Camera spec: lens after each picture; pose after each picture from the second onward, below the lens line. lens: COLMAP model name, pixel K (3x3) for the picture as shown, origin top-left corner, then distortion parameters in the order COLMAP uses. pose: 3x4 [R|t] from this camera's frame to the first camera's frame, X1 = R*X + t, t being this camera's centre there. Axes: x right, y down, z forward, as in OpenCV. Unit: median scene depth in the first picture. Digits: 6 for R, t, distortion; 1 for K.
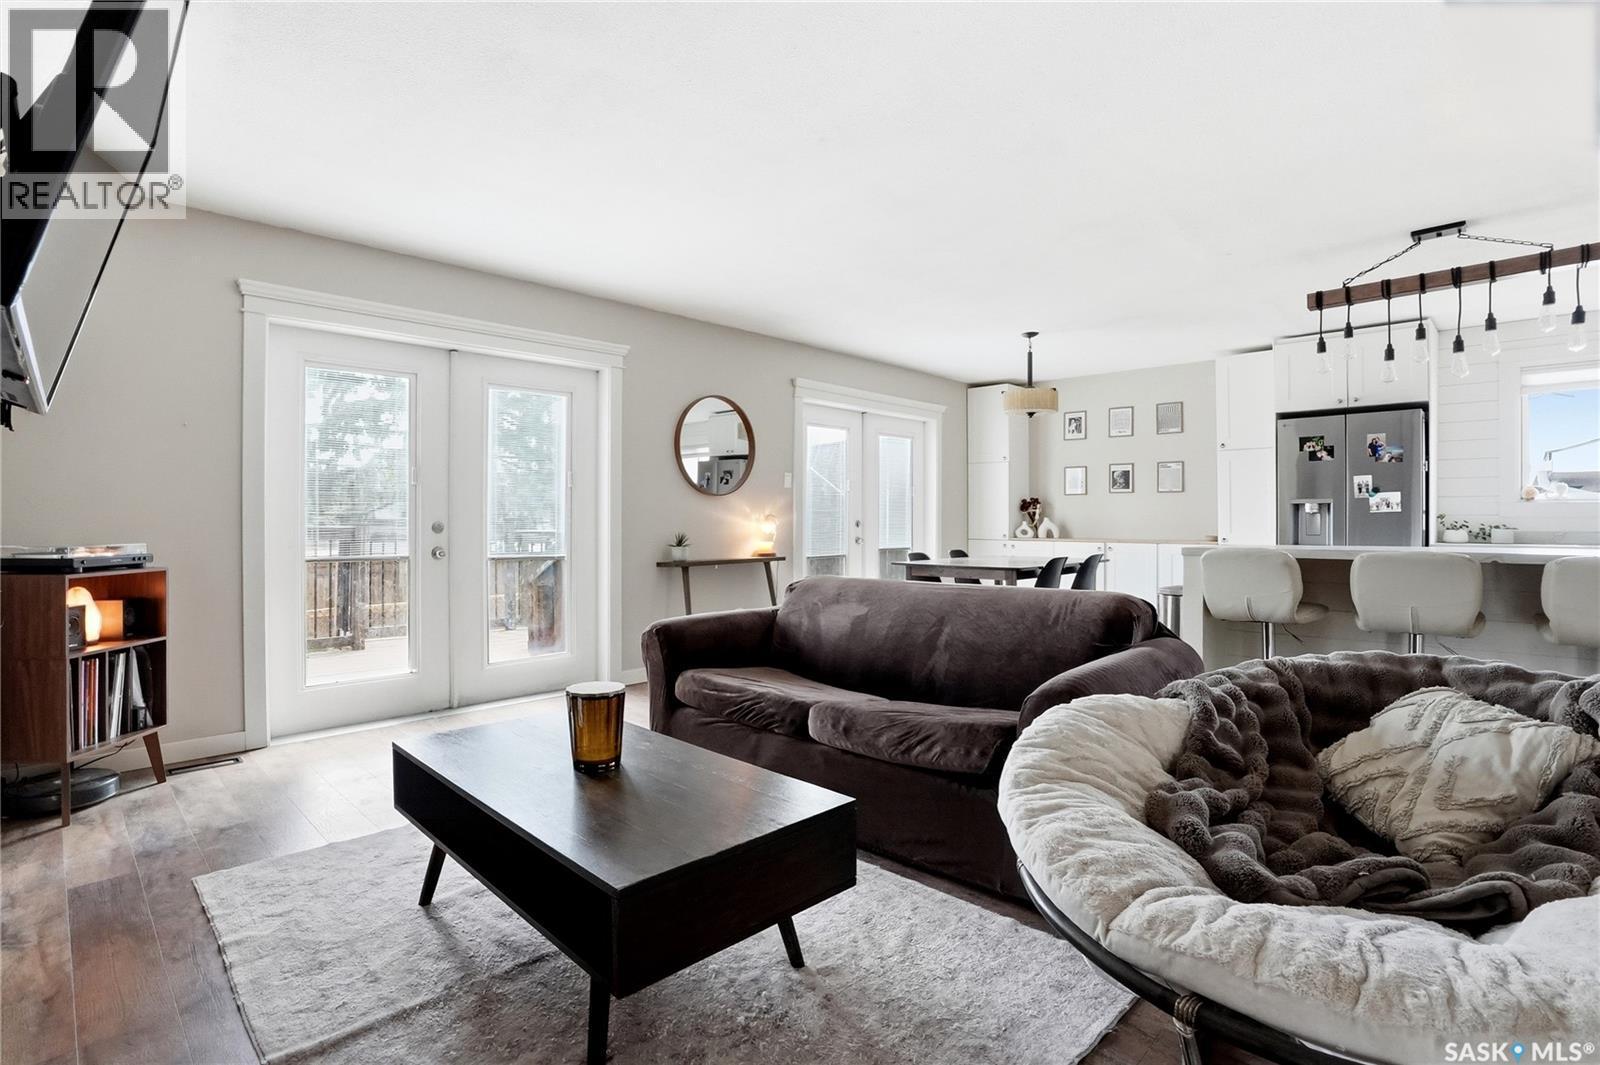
lens RADIAL K [[776.6, 0, 795.2], [0, 776.6, 520.6], [0, 0, 1]] dist [-0.057494, 0.023937]
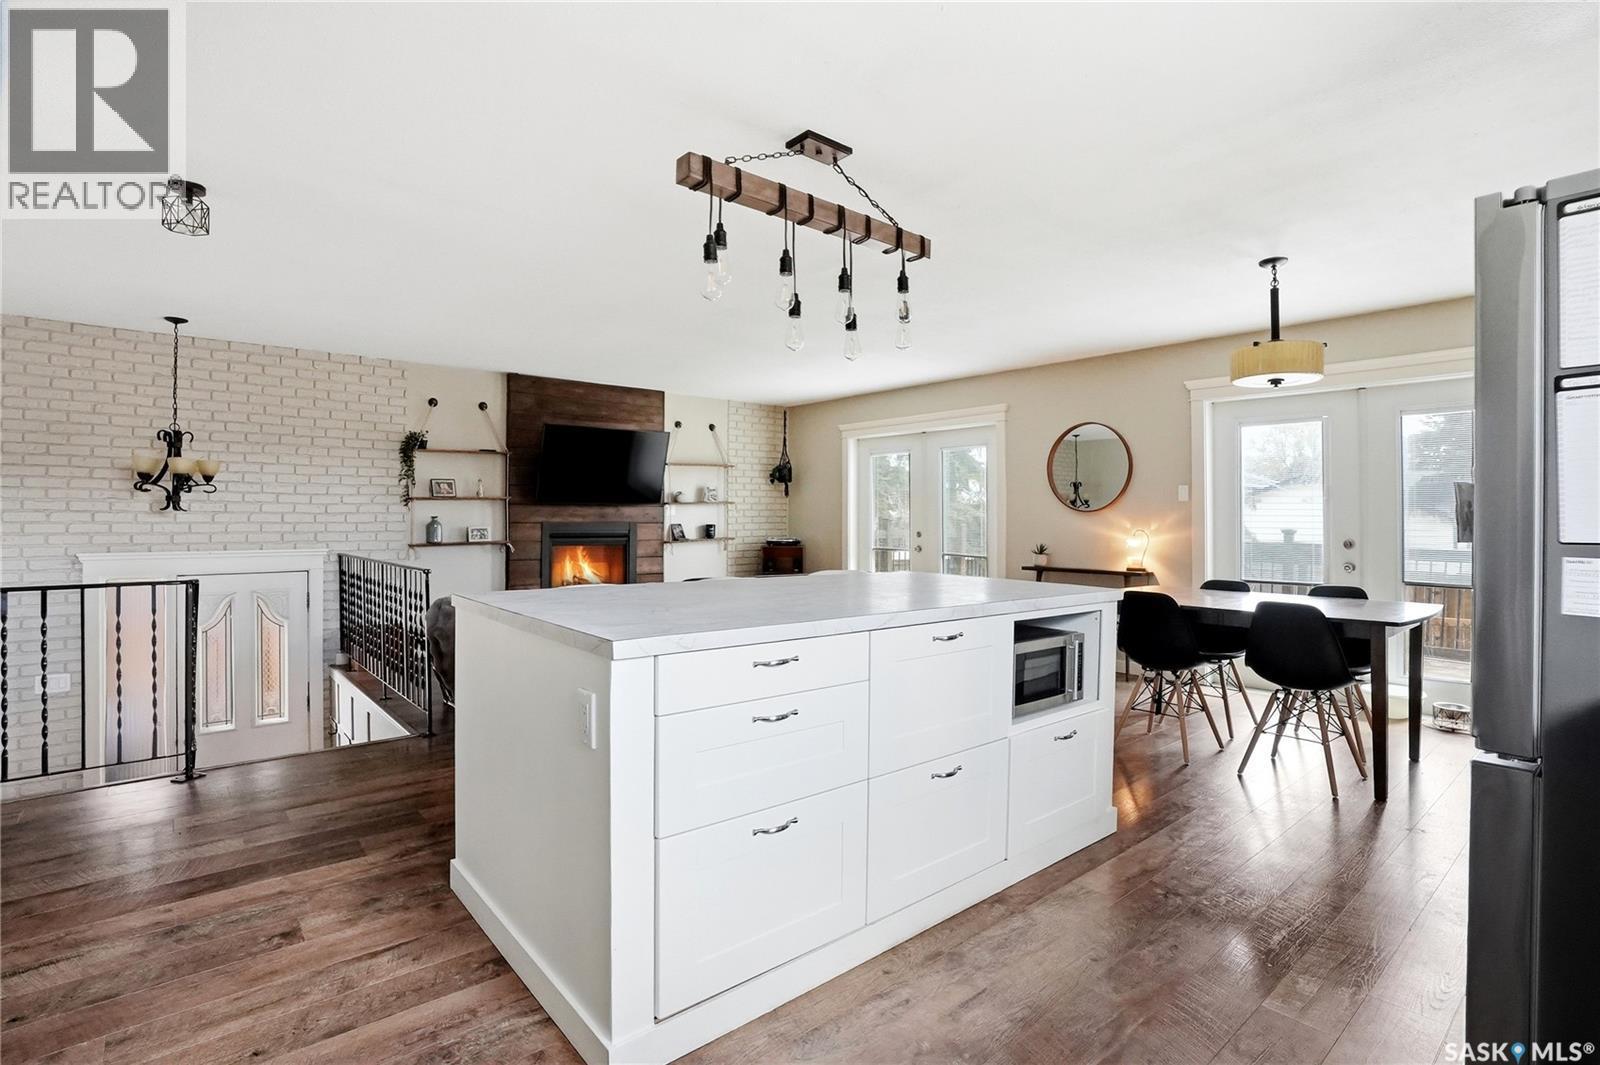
lens RADIAL K [[776.6, 0, 795.2], [0, 776.6, 520.6], [0, 0, 1]] dist [-0.057494, 0.023937]
pose [[-0.108600, 0.003404, -0.994080, 1.004626], [-0.006174, 0.999973, 0.004099, -0.021198], [0.994066, 0.006582, -0.108576, 0.674689]]
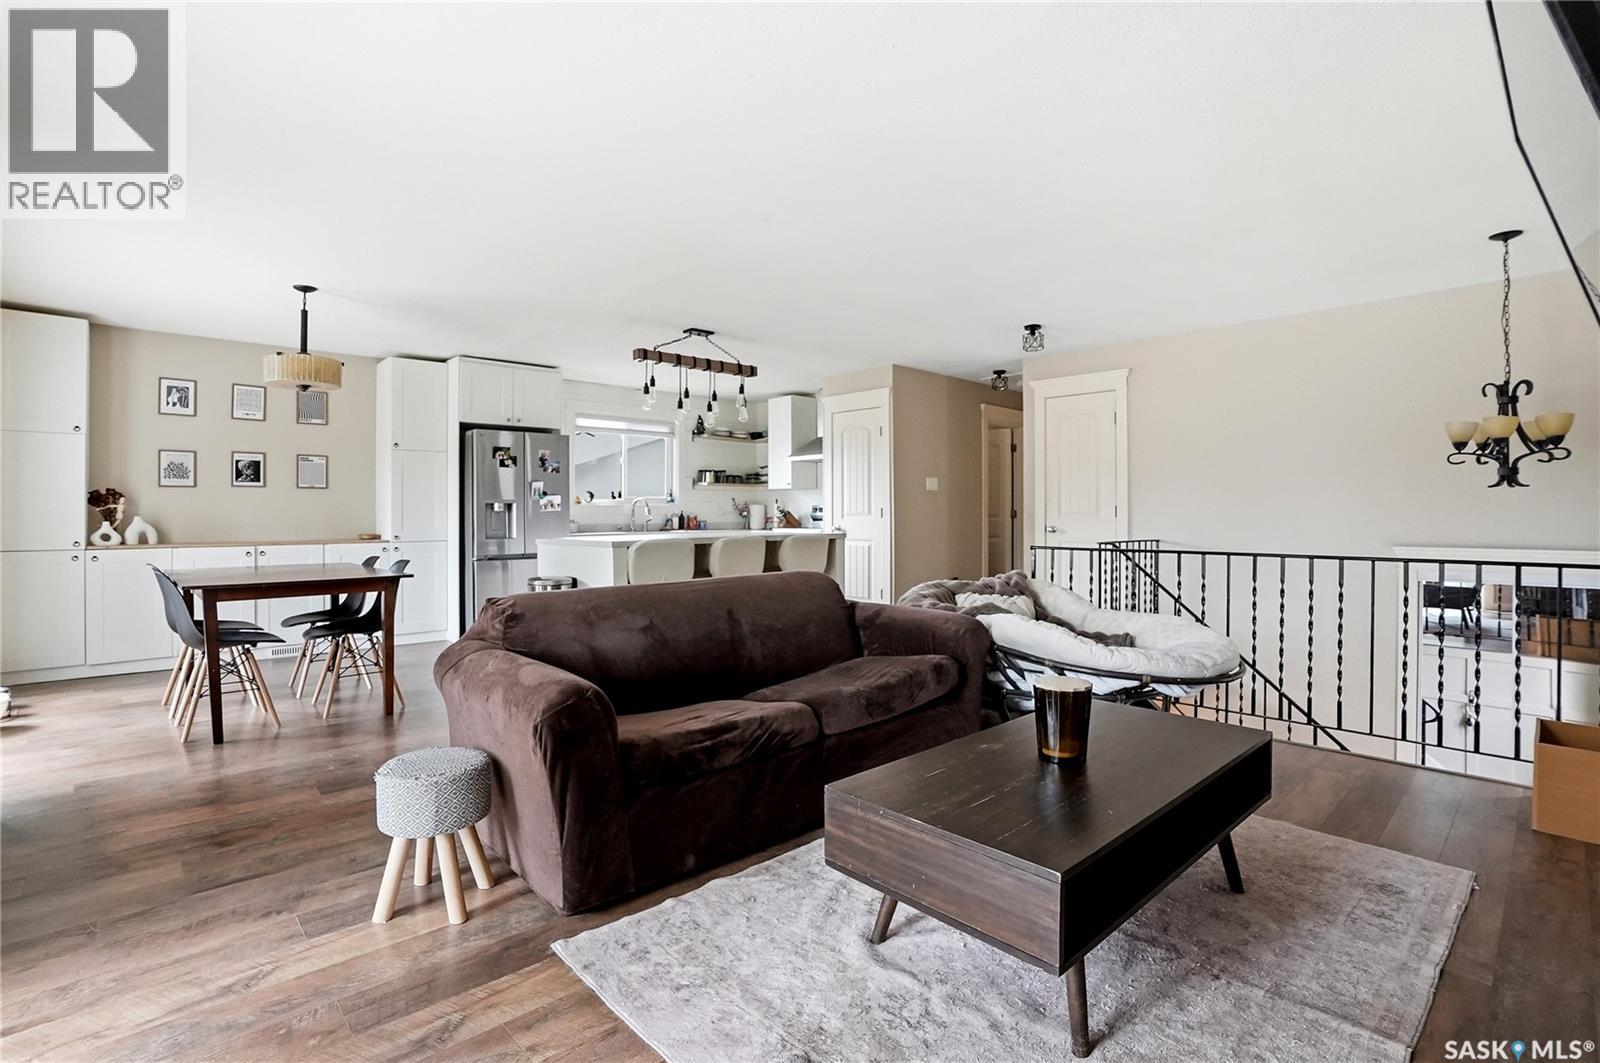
lens RADIAL K [[758.7, 0, 794.4], [0, 758.7, 509.7], [0, 0, 1]] dist [-0.033117, 0.000446]
pose [[0.052292, 0.006478, 0.998611, -0.449263], [0.006912, 0.999953, -0.006848, -0.001435], [-0.998608, 0.007260, 0.052245, 0.456602]]
